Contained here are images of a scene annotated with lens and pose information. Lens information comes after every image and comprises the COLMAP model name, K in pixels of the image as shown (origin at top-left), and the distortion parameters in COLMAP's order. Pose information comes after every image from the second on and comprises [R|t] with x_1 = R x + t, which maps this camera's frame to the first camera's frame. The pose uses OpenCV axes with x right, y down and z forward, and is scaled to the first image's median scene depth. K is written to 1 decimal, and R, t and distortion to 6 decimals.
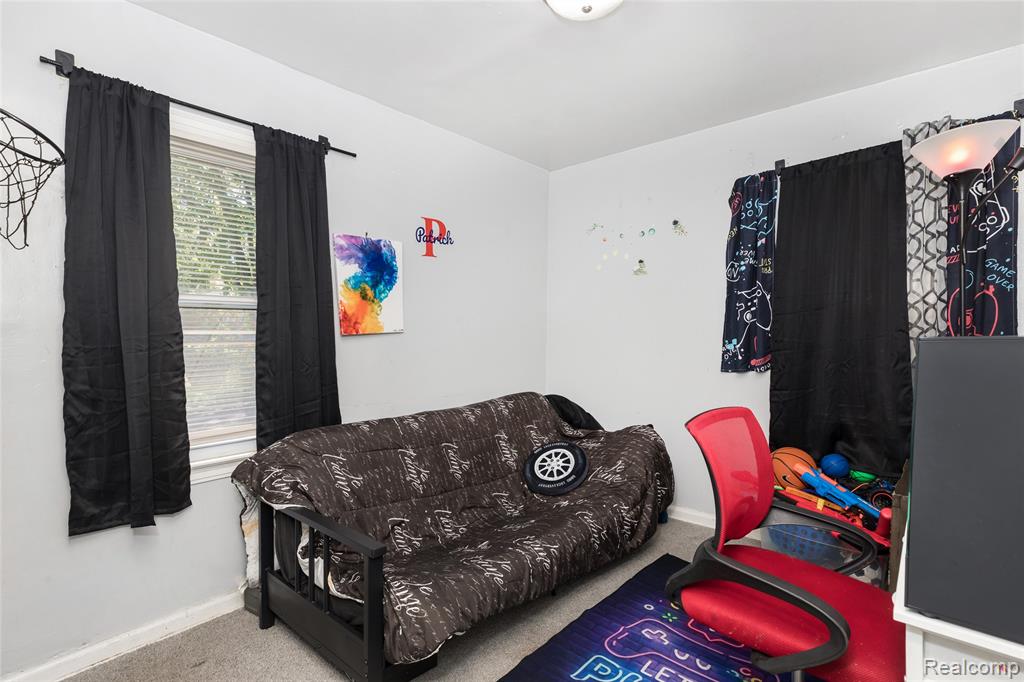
lens RADIAL K [[468.0, 0, 509.4], [0, 468.0, 343.5], [0, 0, 1]] dist [0.001337, -0.000310]
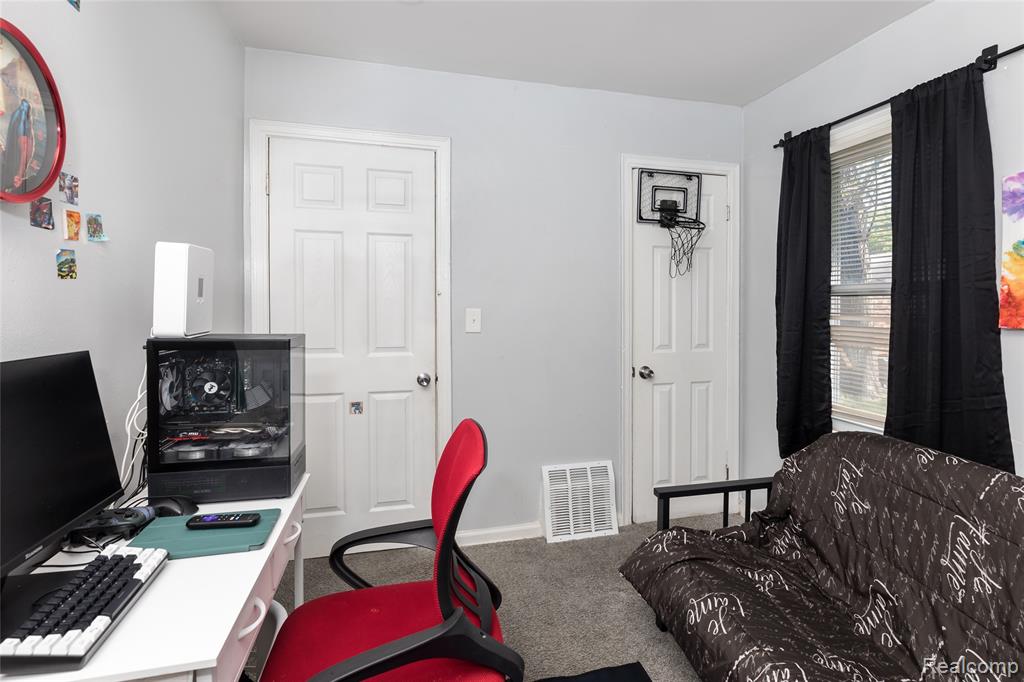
lens RADIAL K [[468.6, 0, 506.7], [0, 468.6, 303.7], [0, 0, 1]] dist [0.000152, 0.000105]
pose [[-0.580298, -0.008288, -0.814362, 0.661806], [-0.039056, 0.999081, 0.017662, -0.042858], [0.813467, 0.042055, -0.580088, 0.924420]]
